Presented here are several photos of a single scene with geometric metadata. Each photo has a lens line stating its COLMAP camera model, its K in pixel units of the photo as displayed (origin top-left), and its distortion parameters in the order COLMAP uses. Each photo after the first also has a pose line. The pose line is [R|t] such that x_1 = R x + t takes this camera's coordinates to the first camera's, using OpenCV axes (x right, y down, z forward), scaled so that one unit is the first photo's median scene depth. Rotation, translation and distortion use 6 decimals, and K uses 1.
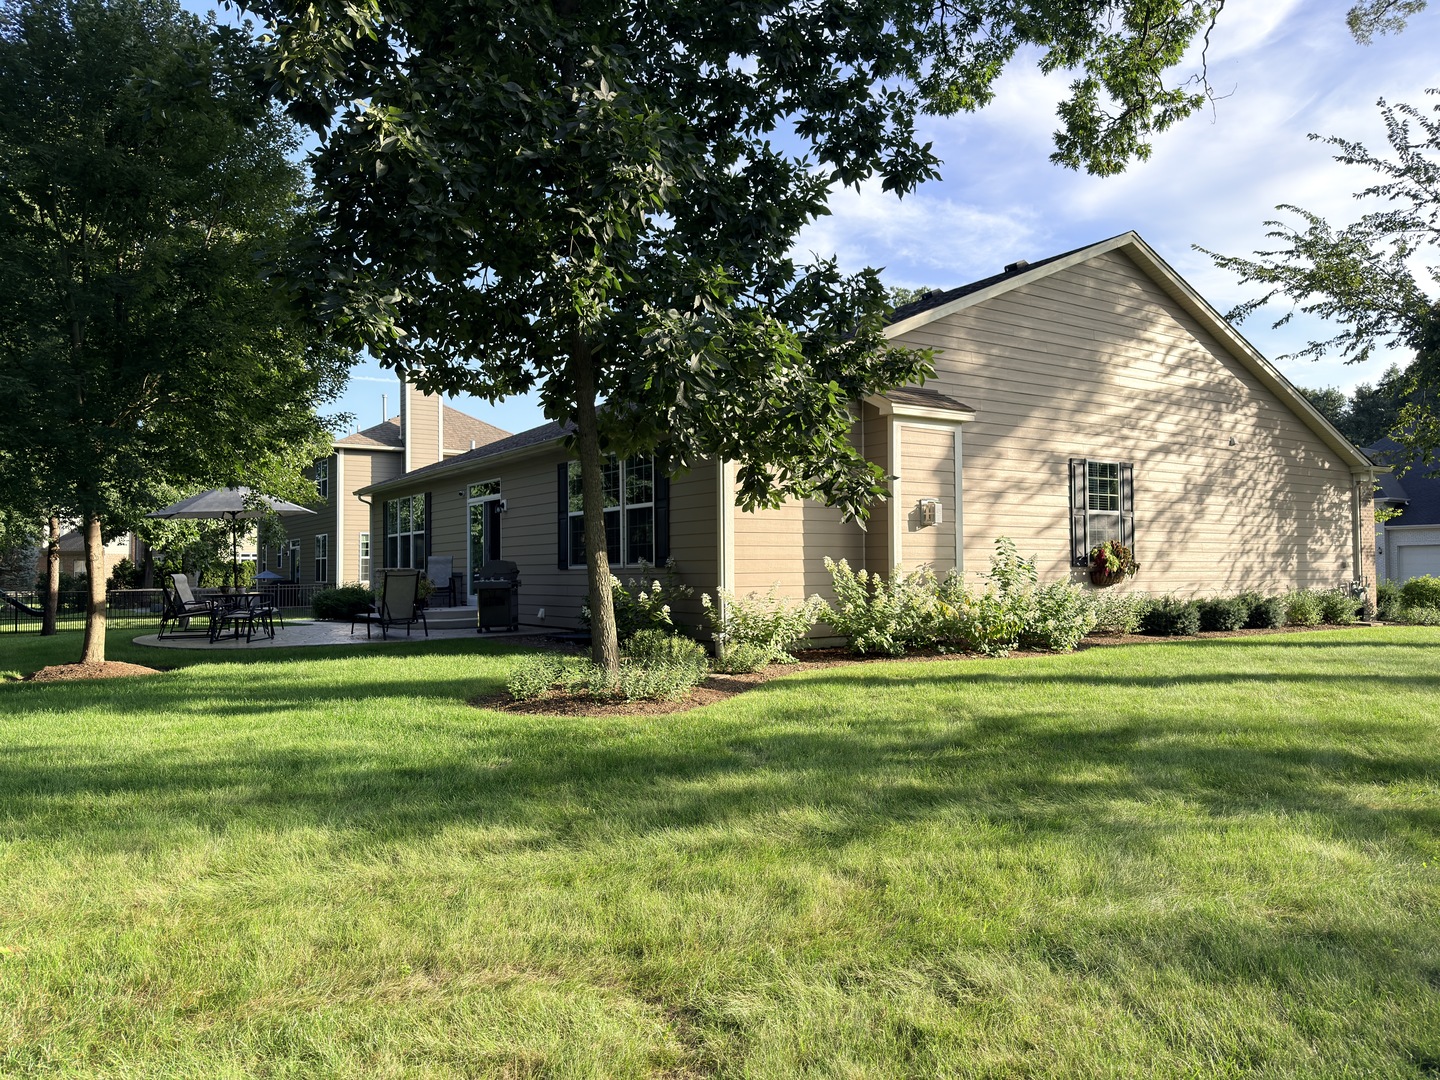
lens RADIAL K [[1010.1, 0, 719.8], [0, 1010.1, 546.0], [0, 0, 1]] dist [0.004924, -0.004845]
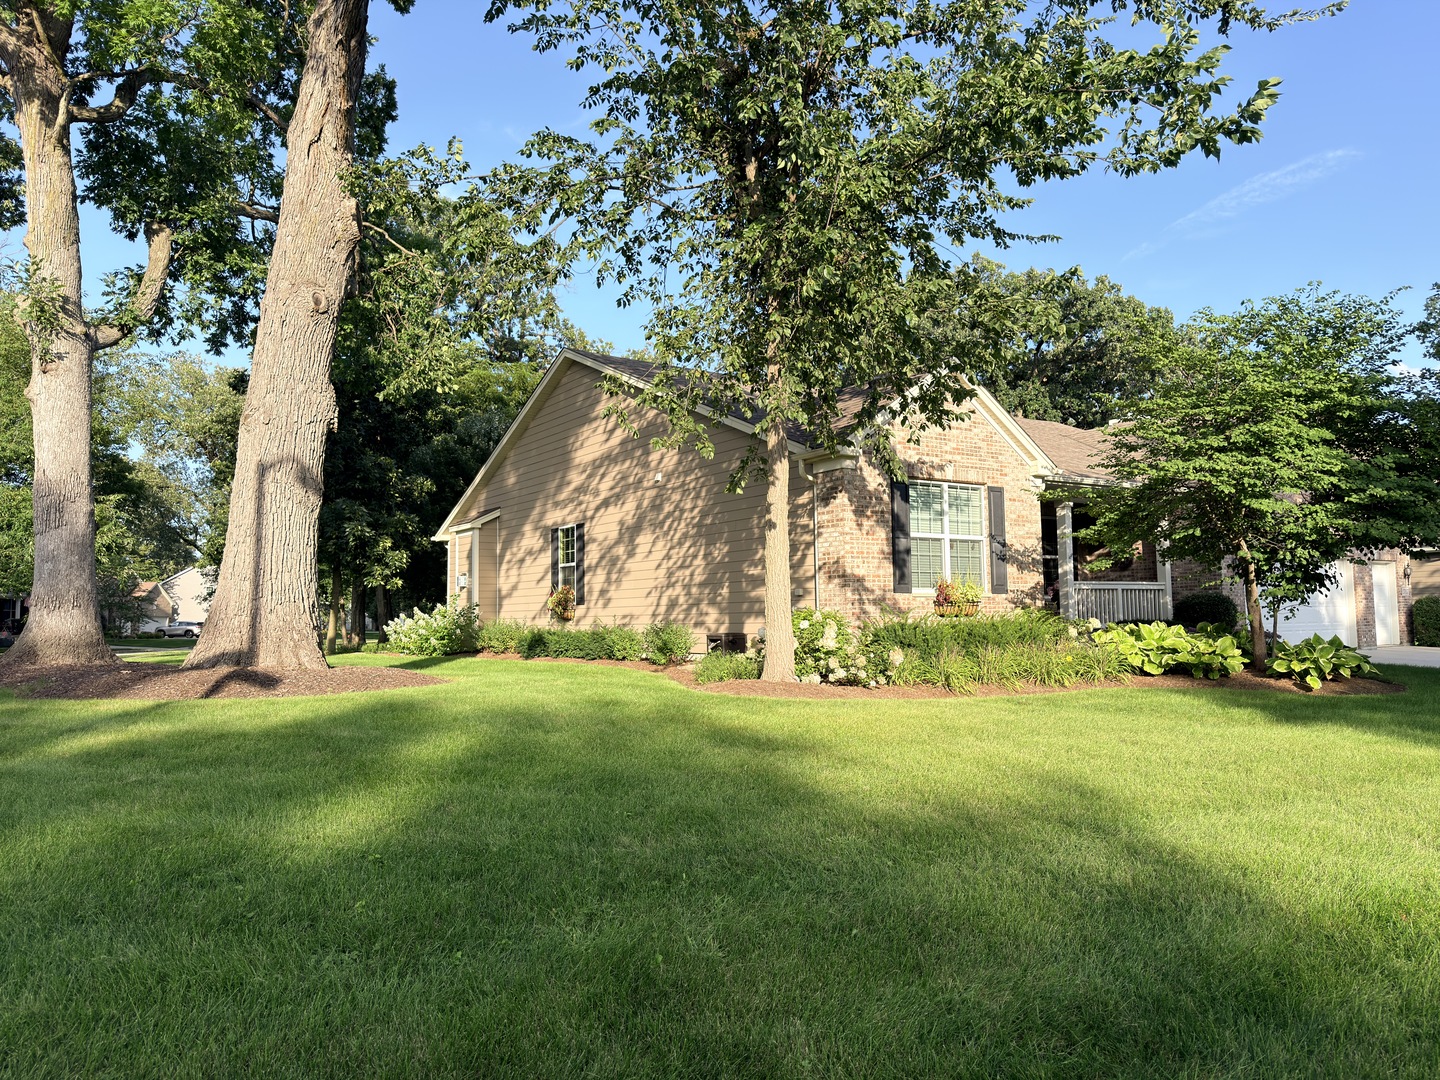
lens RADIAL K [[1010.1, 0, 720.3], [0, 1010.1, 535.5], [0, 0, 1]] dist [0.004924, -0.004845]
pose [[0.030172, -0.073521, -0.996837, 1.545488], [0.049670, 0.996169, -0.071968, 0.032216], [0.998310, -0.047341, 0.033708, 1.042398]]
